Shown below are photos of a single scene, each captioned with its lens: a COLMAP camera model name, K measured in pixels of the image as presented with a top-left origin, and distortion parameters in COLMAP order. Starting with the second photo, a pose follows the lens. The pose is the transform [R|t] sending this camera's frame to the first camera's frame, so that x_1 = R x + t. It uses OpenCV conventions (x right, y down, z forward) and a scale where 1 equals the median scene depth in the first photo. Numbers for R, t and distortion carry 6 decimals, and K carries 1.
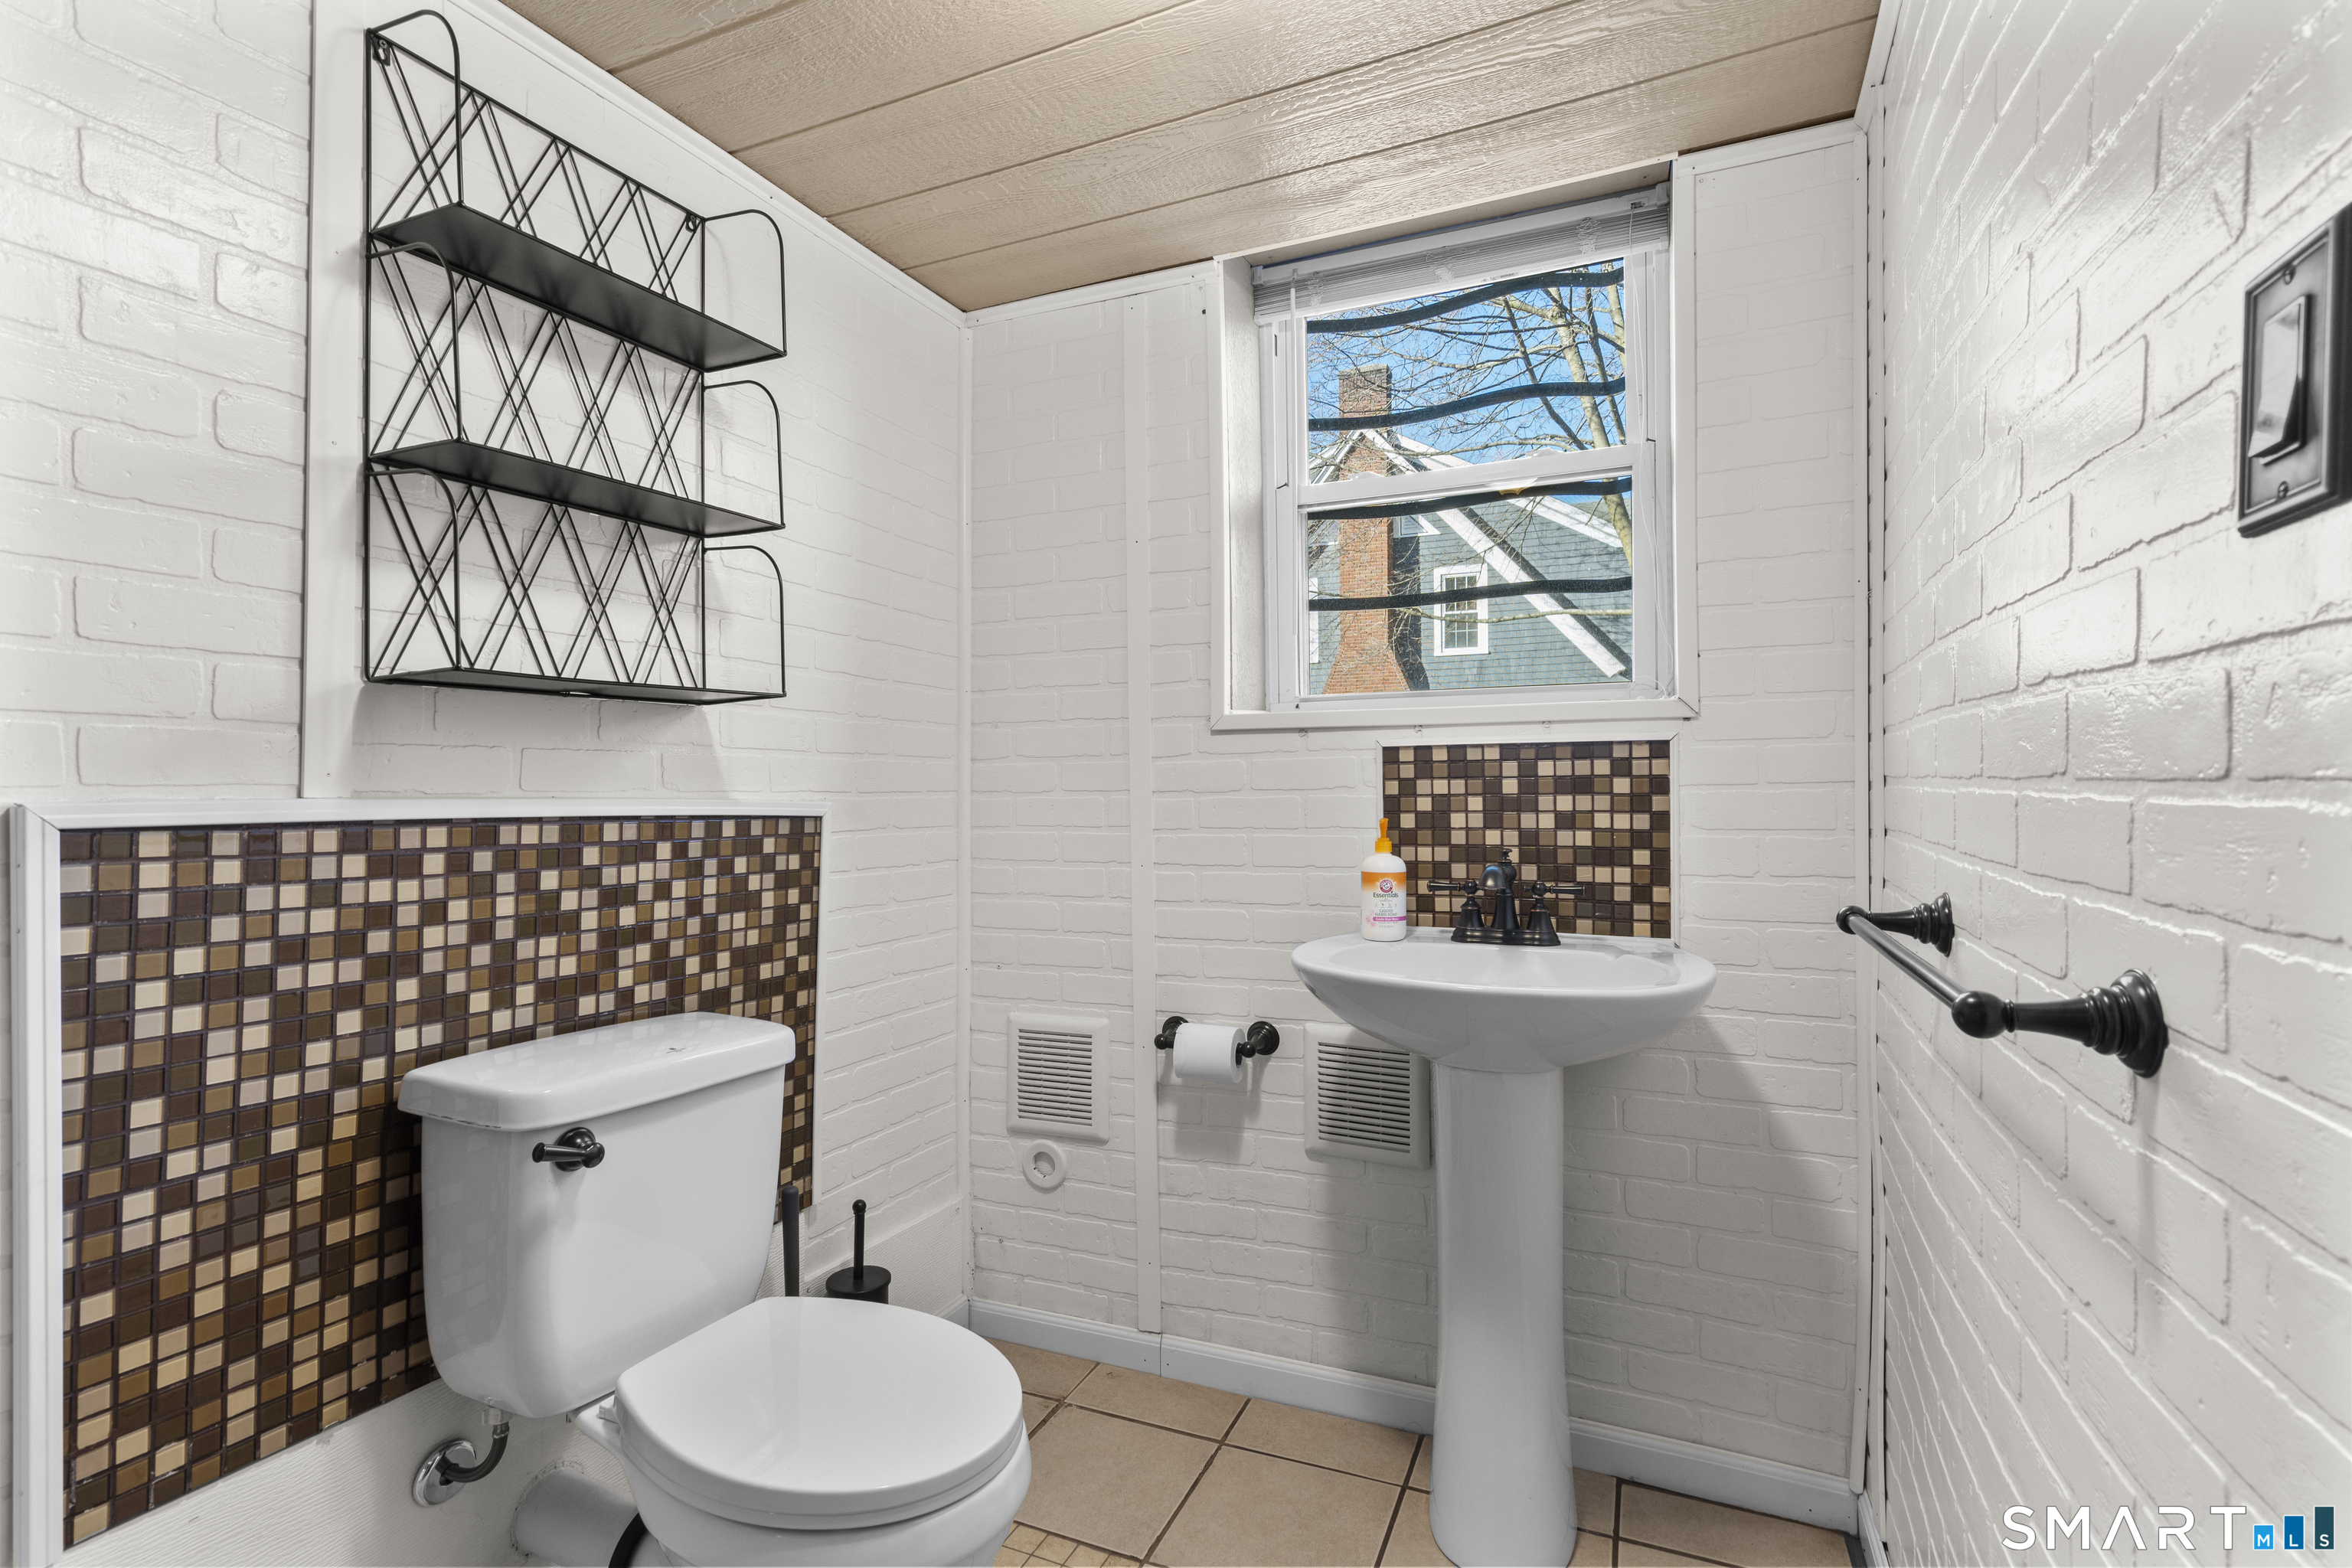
lens RADIAL K [[1097.3, 0, 1176.0], [0, 1097.3, 784.0], [0, 0, 1]] dist [0.001486, 0.000445]
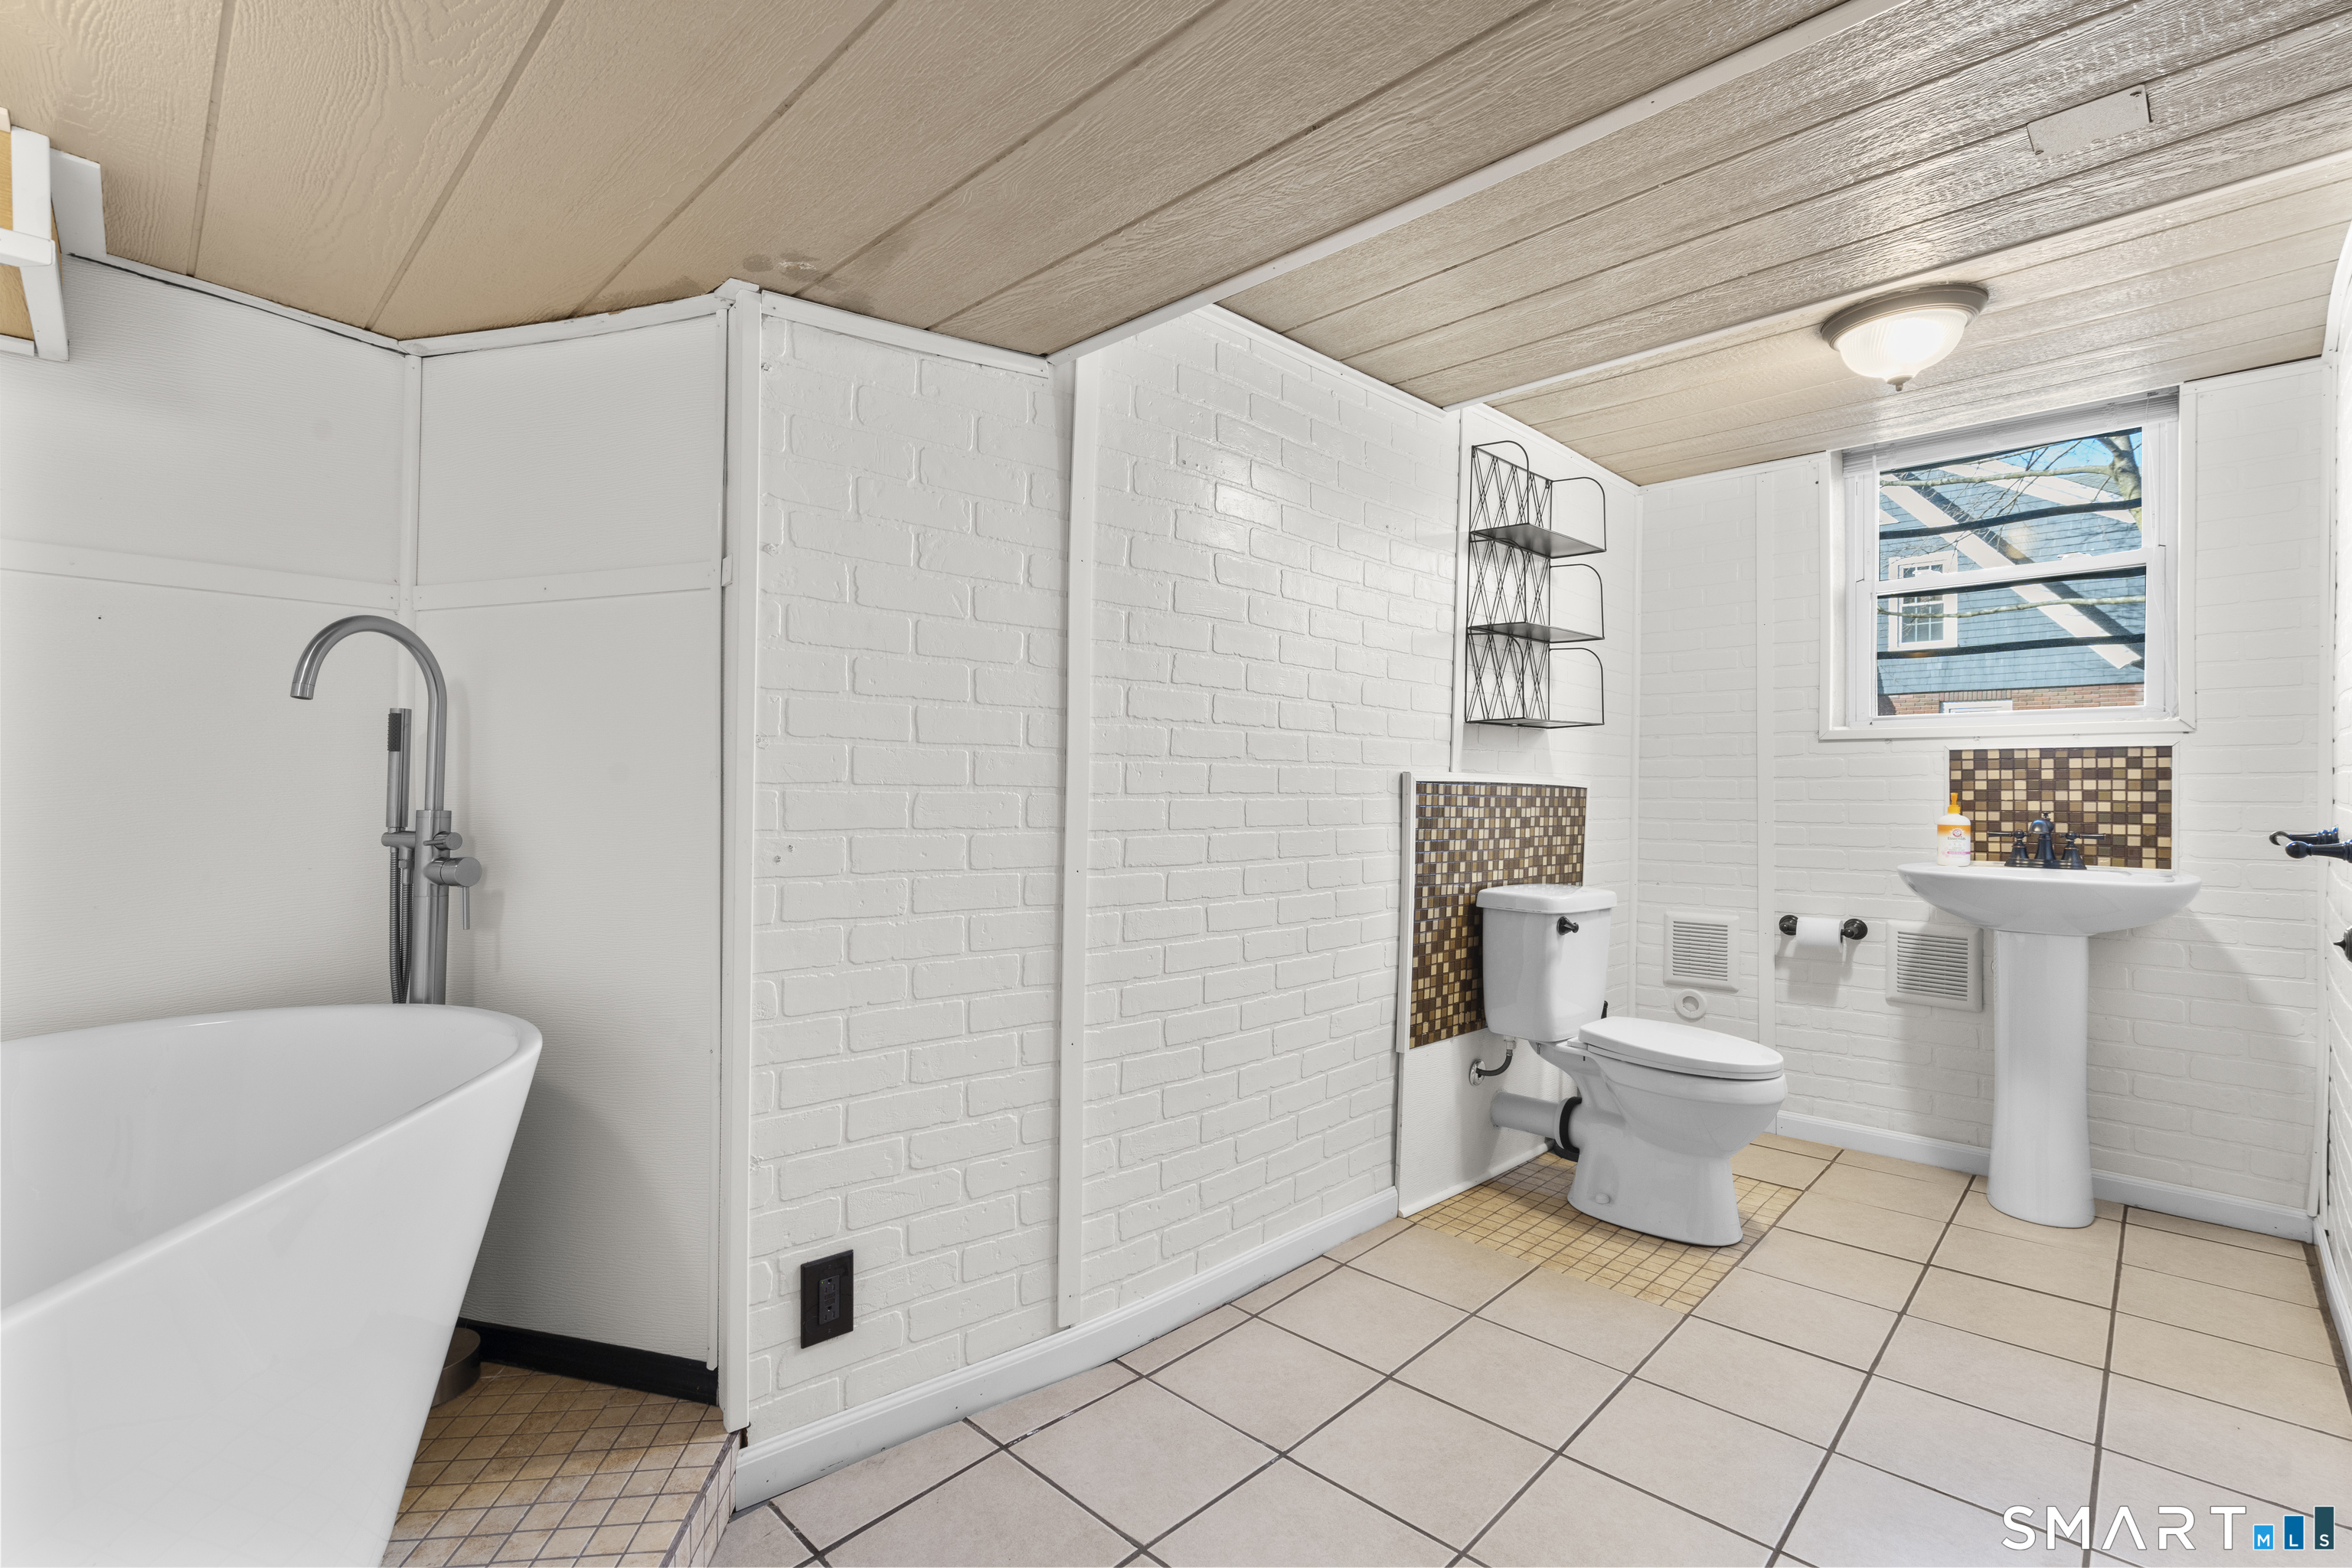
lens RADIAL K [[1055.0, 0, 1176.0], [0, 1055.0, 784.0], [0, 0, 1]] dist [-0.001700, 0.001366]
pose [[0.939571, 0.011037, -0.342176, -0.395815], [-0.010415, 0.999939, 0.003654, 0.025677], [0.342195, 0.000131, 0.939629, -0.959899]]
